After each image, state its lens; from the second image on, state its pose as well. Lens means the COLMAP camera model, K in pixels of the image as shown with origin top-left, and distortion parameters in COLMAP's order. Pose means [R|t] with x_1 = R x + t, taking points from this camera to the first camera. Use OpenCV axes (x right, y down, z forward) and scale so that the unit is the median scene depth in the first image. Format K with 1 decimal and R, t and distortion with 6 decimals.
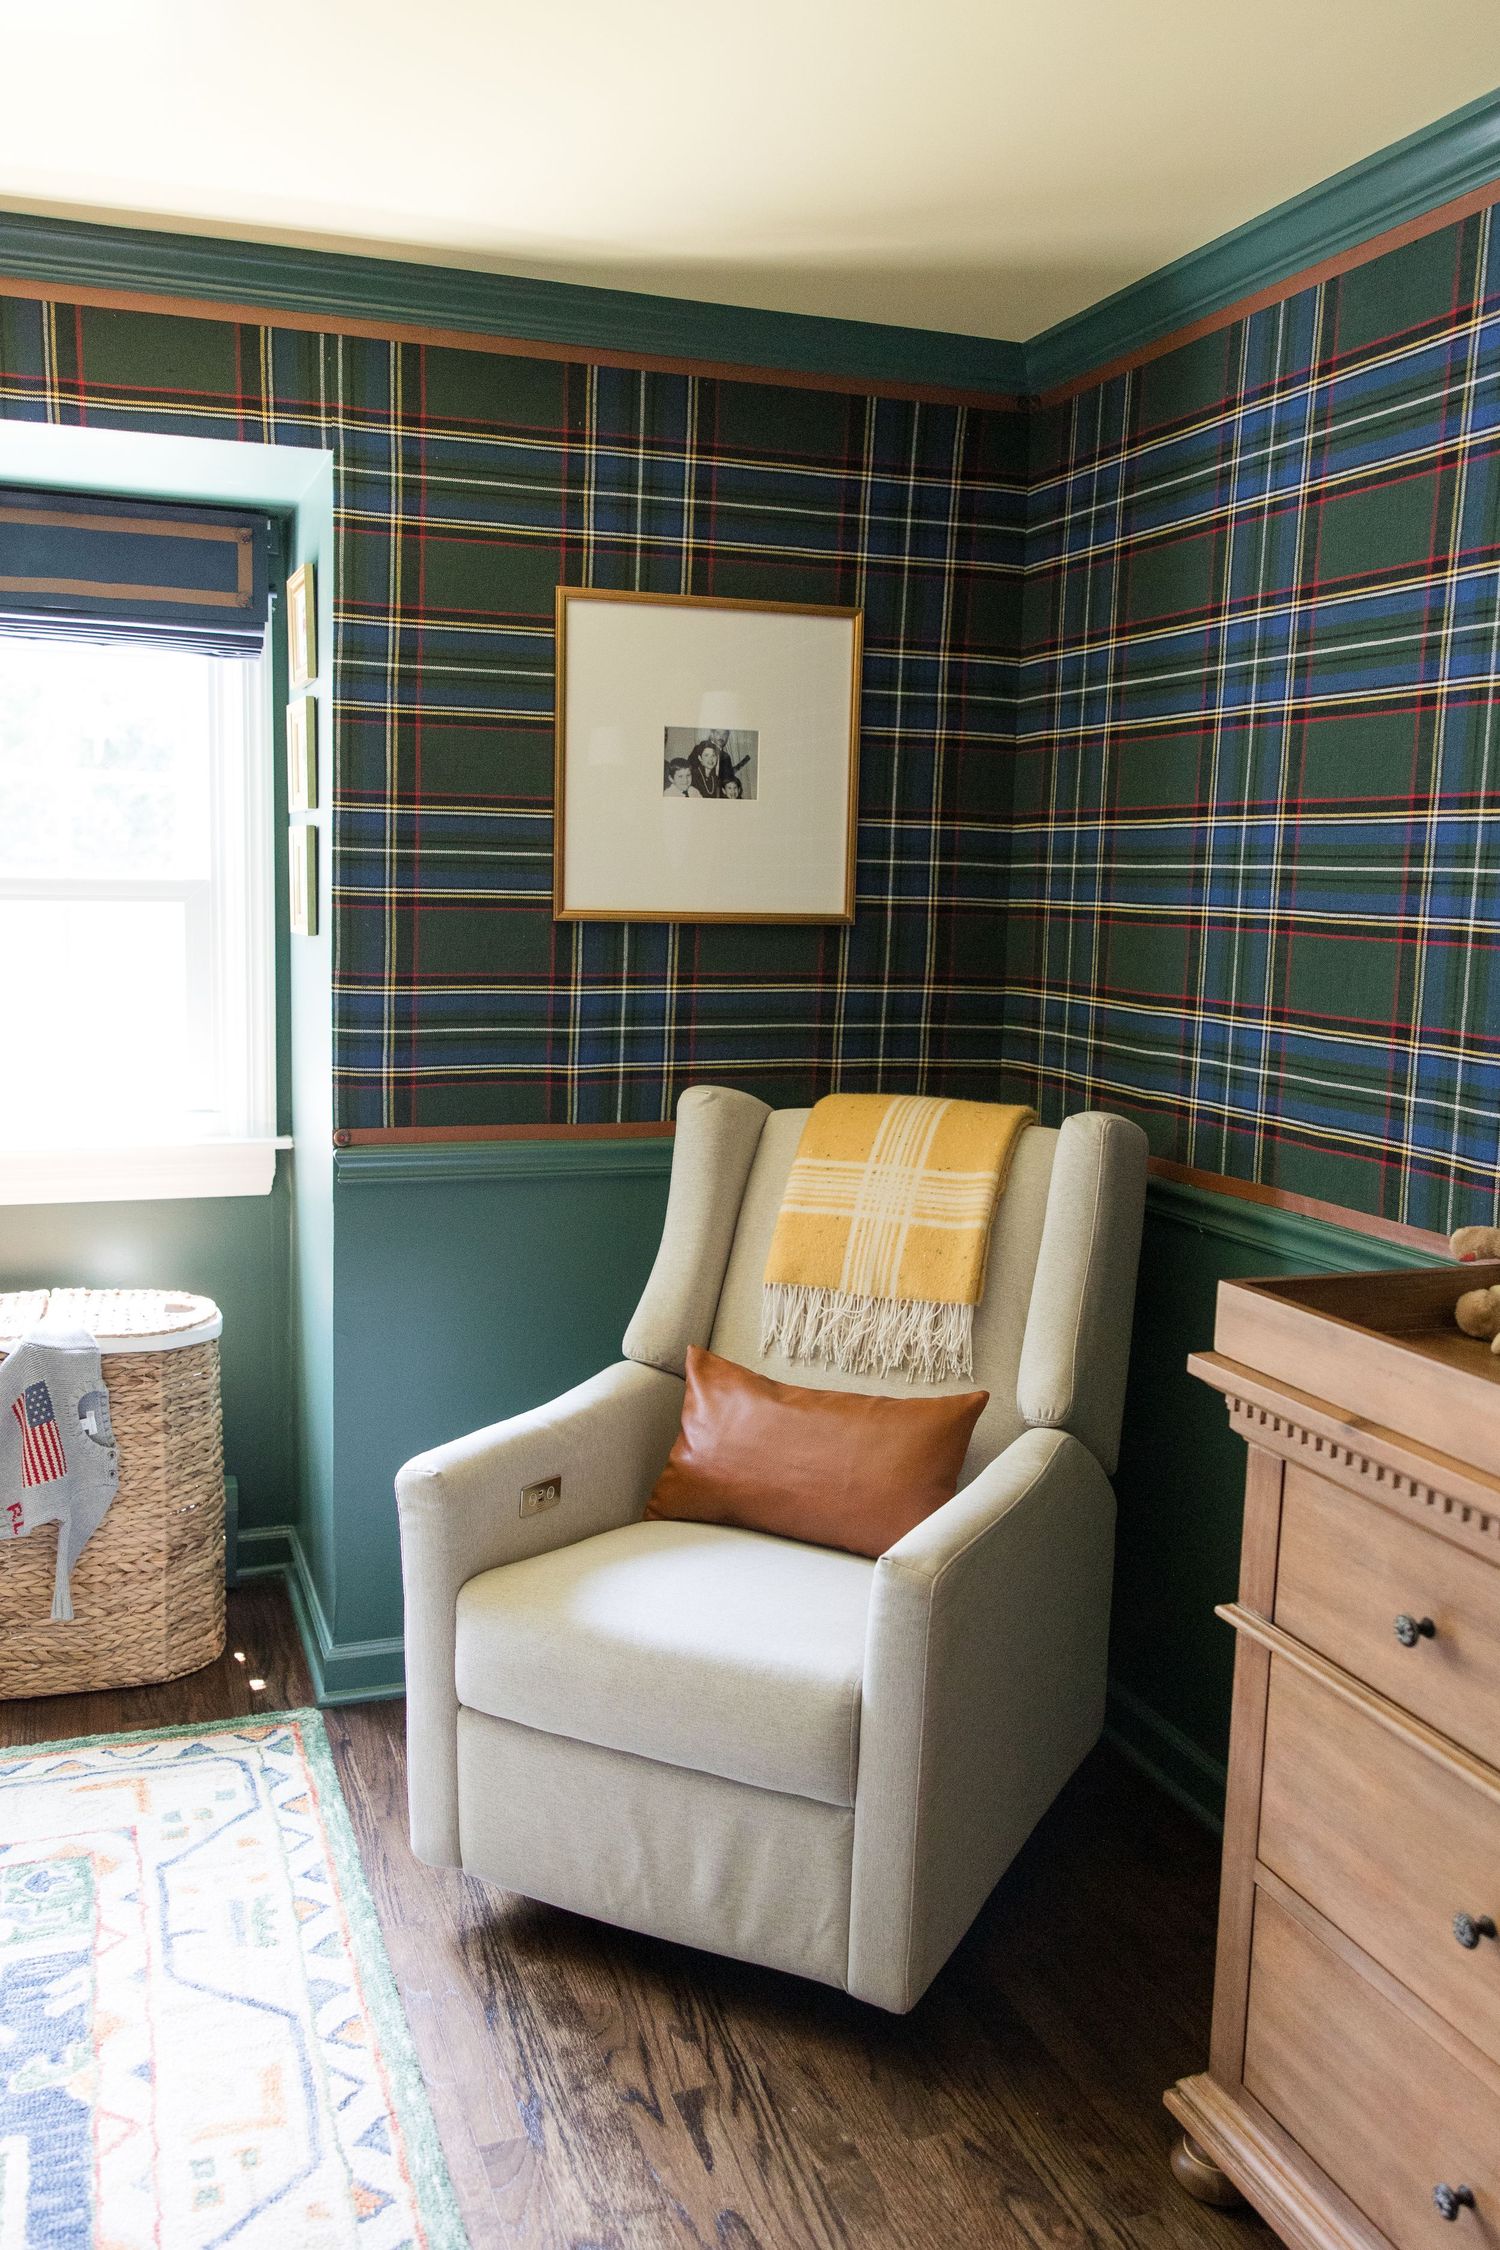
lens RADIAL K [[1881.4, 0, 750.0], [0, 1881.4, 1125.0], [0, 0, 1]] dist [-0.004371, -0.000379]
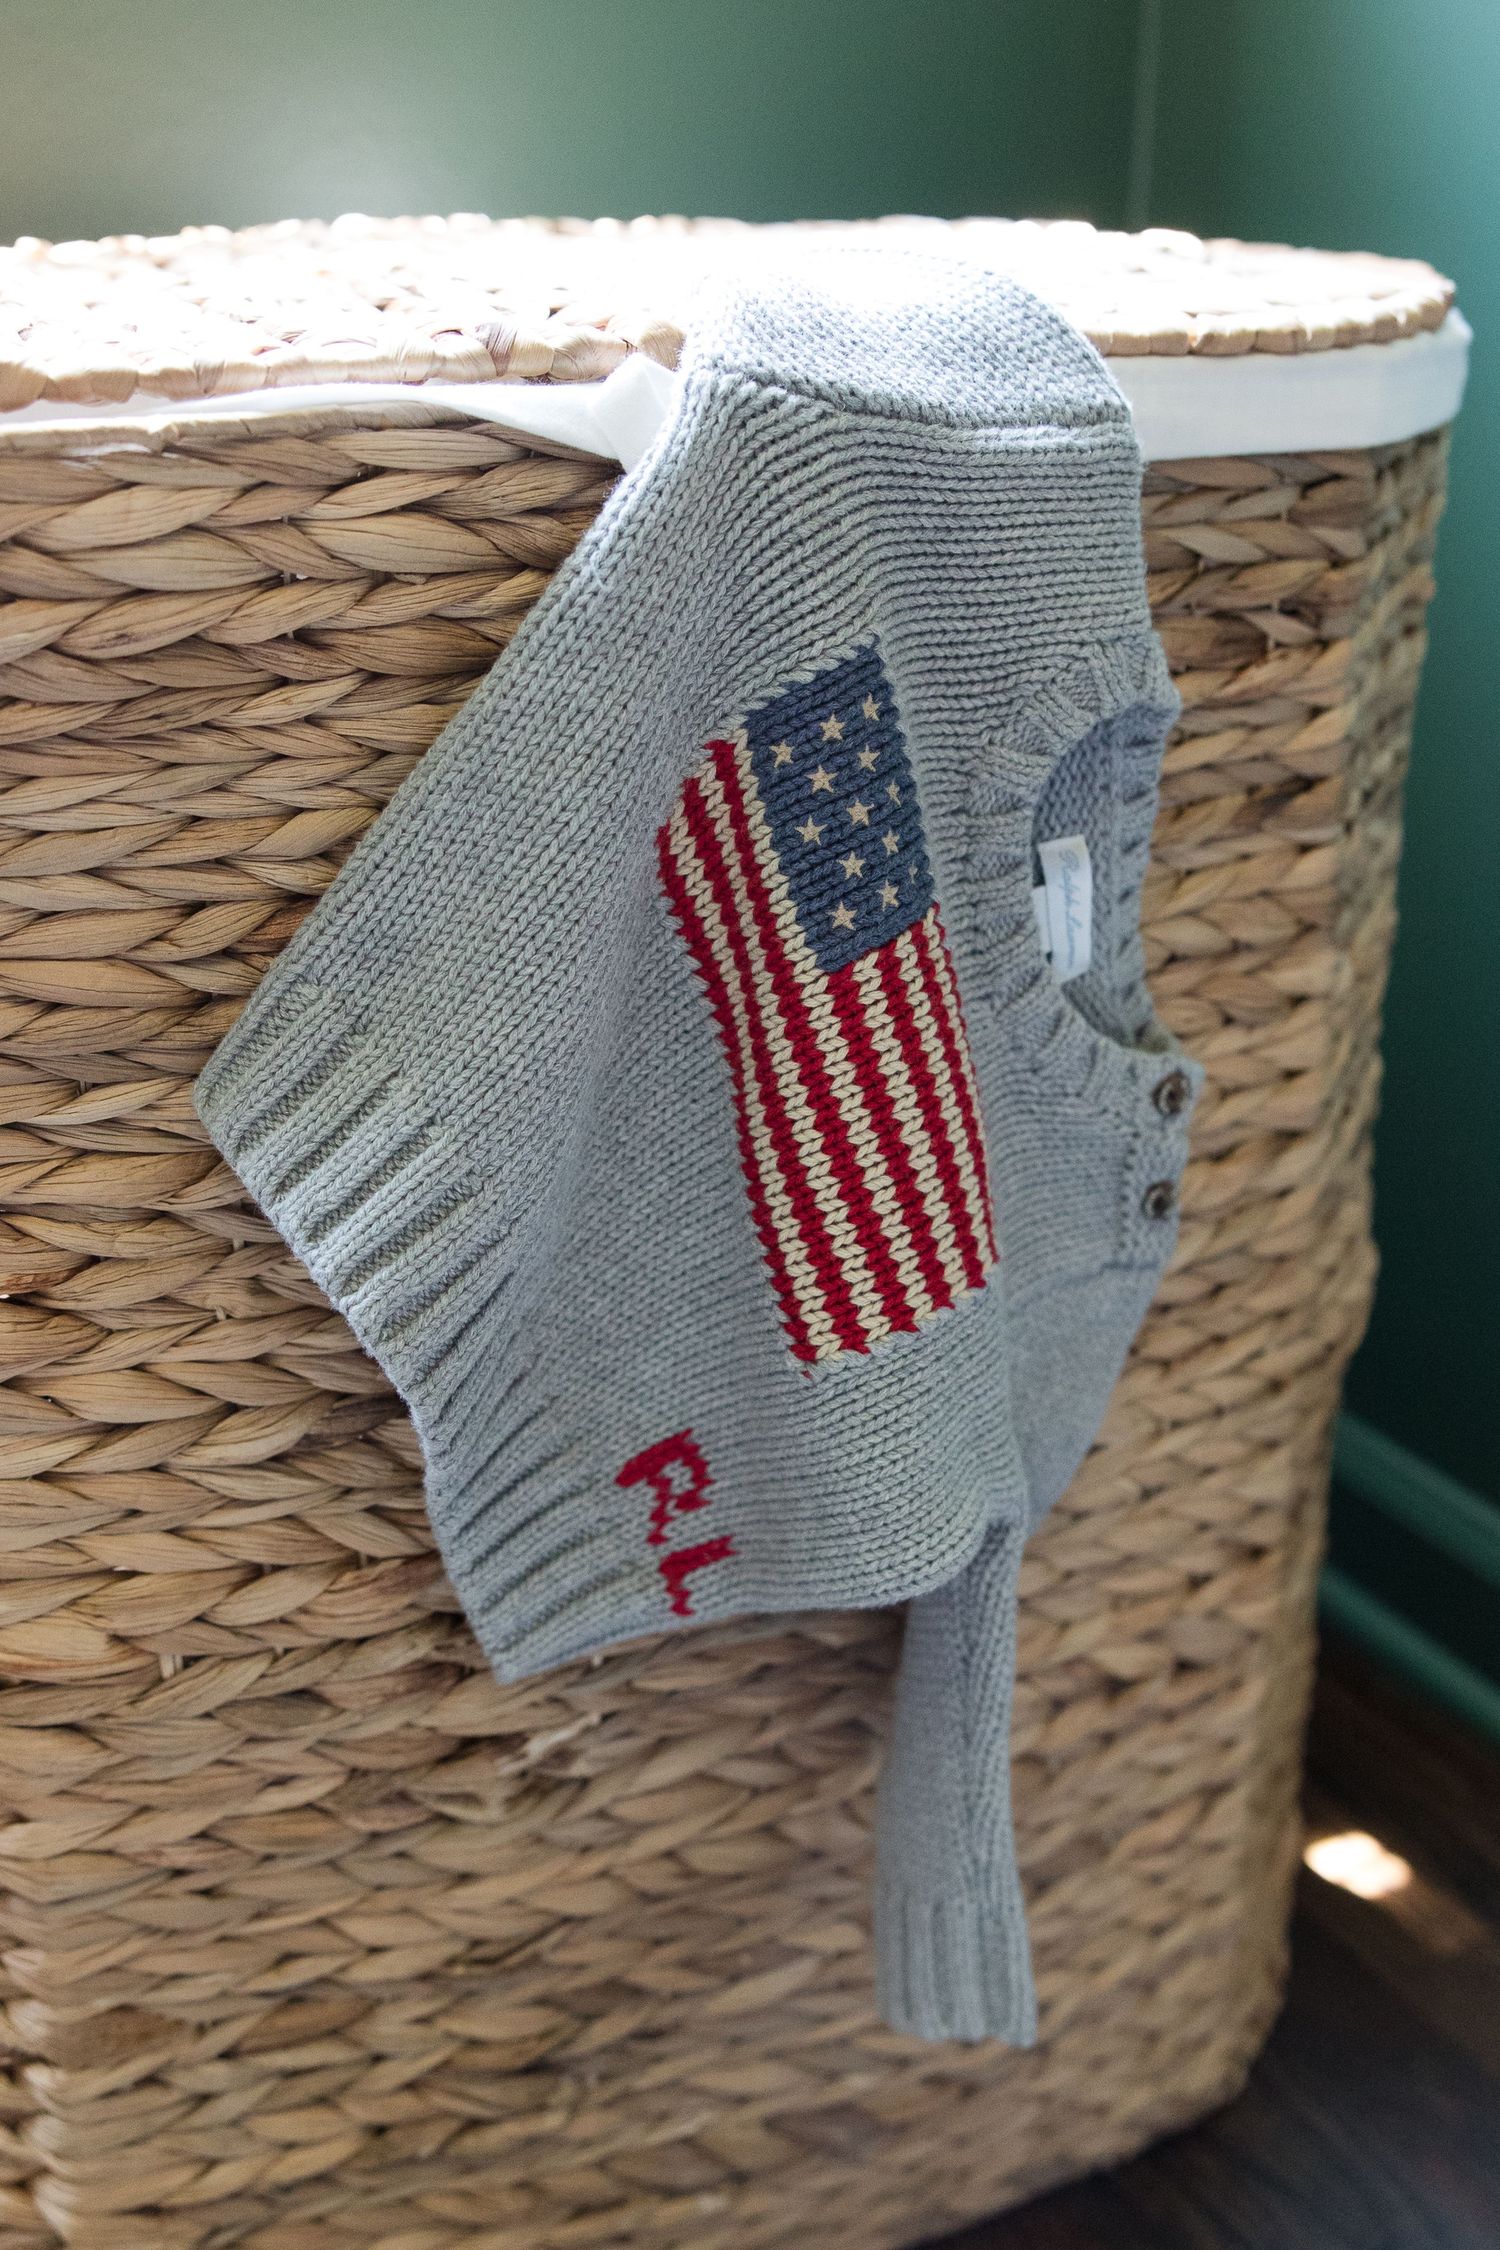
lens RADIAL K [[2633.7, 0, 750.0], [0, 2633.7, 1125.0], [0, 0, 1]] dist [0.000900, -0.018589]
pose [[0.992200, -0.074490, 0.099949, -0.397467], [0.046564, 0.965252, 0.257139, 0.116379], [-0.115630, -0.250479, 0.961192, 0.777860]]
